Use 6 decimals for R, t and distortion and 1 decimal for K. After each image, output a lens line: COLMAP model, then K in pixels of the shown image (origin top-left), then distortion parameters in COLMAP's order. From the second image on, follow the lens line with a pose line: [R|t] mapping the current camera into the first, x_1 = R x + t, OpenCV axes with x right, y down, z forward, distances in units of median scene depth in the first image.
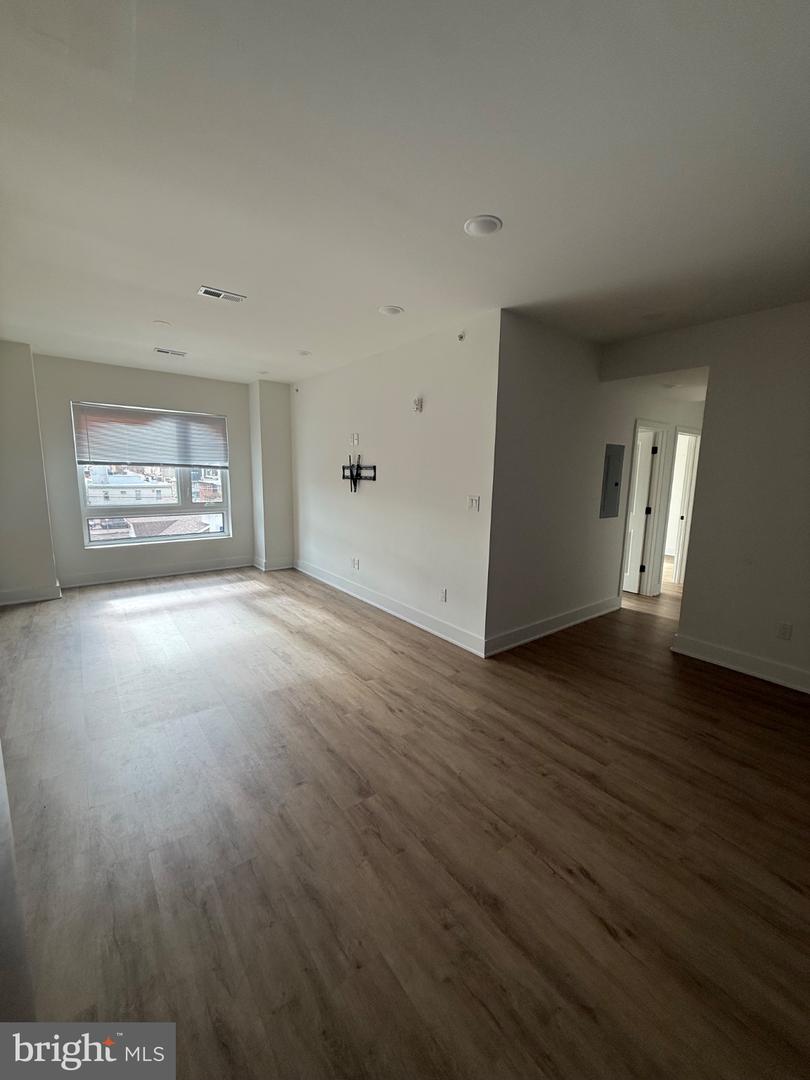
lens RADIAL K [[428.4, 0, 399.9], [0, 428.4, 538.7], [0, 0, 1]] dist [0.002051, -0.000967]
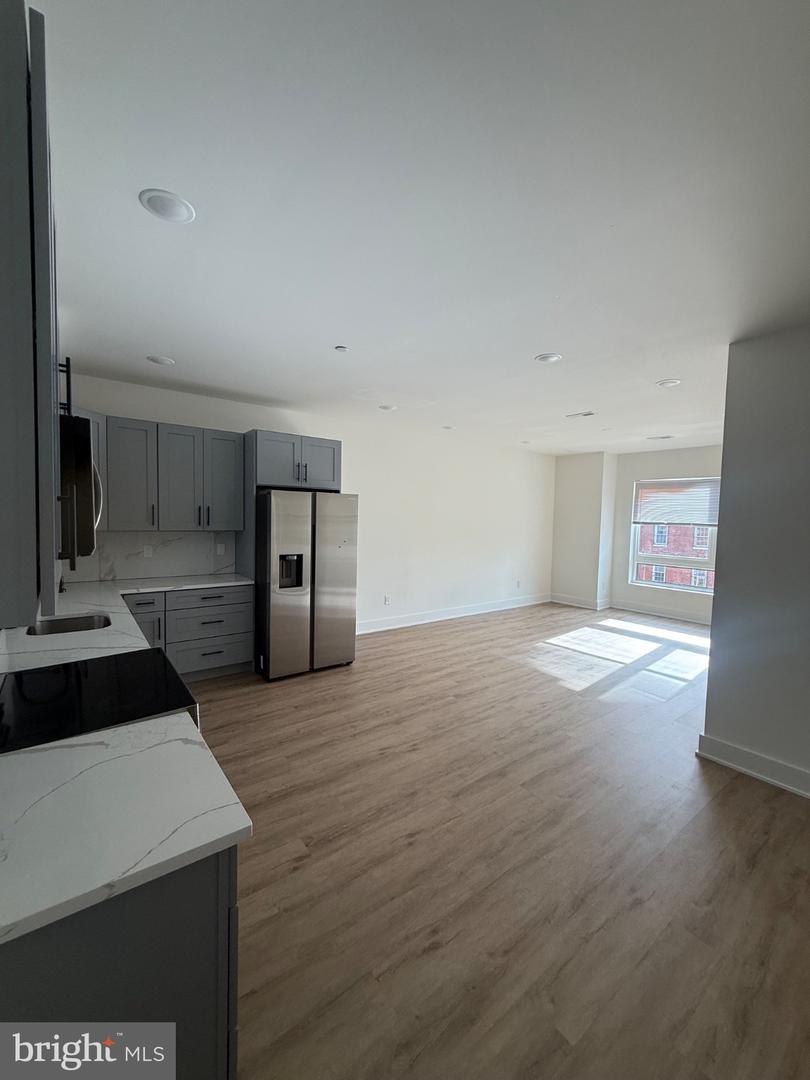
lens RADIAL K [[428.4, 0, 403.5], [0, 428.4, 539.6], [0, 0, 1]] dist [0.002051, -0.000967]
pose [[0.000626, 0.036446, -0.999335, 1.430964], [-0.176205, 0.983704, 0.035765, -0.078570], [0.984353, 0.176065, 0.007038, 0.528324]]
